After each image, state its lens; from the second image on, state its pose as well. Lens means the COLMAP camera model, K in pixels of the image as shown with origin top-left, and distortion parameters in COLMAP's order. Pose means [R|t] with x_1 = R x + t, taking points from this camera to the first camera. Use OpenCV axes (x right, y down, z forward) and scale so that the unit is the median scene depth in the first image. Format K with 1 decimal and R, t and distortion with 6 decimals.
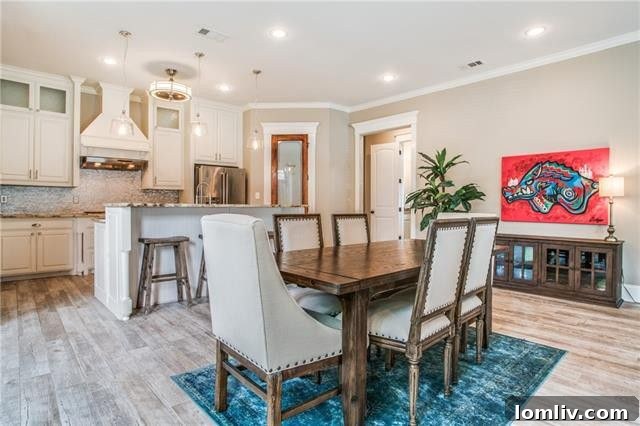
lens RADIAL K [[339.1, 0, 316.9], [0, 339.1, 211.1], [0, 0, 1]] dist [-0.048841, 0.006267]
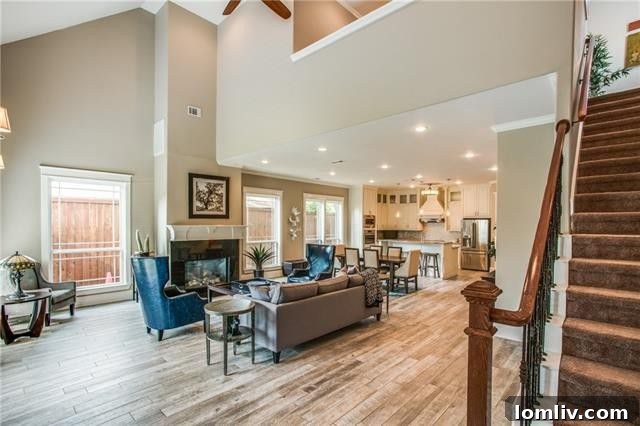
lens RADIAL K [[316.7, 0, 317.3], [0, 316.7, 232.1], [0, 0, 1]] dist [-0.033643, 0.001316]
pose [[0.101337, 0.019652, -0.994658, 2.078557], [-0.021538, 0.999614, 0.017556, -0.111685], [0.994619, 0.019644, 0.101722, -0.066595]]
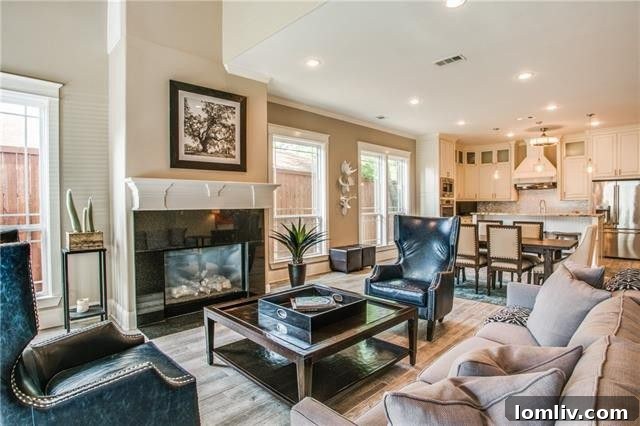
lens RADIAL K [[339.1, 0, 322.4], [0, 339.1, 212.0], [0, 0, 1]] dist [-0.048841, 0.006267]
pose [[0.070130, 0.016053, -0.997409, 1.288309], [-0.011549, 0.999817, 0.015280, -0.037272], [0.997471, 0.010447, 0.070302, -0.225174]]
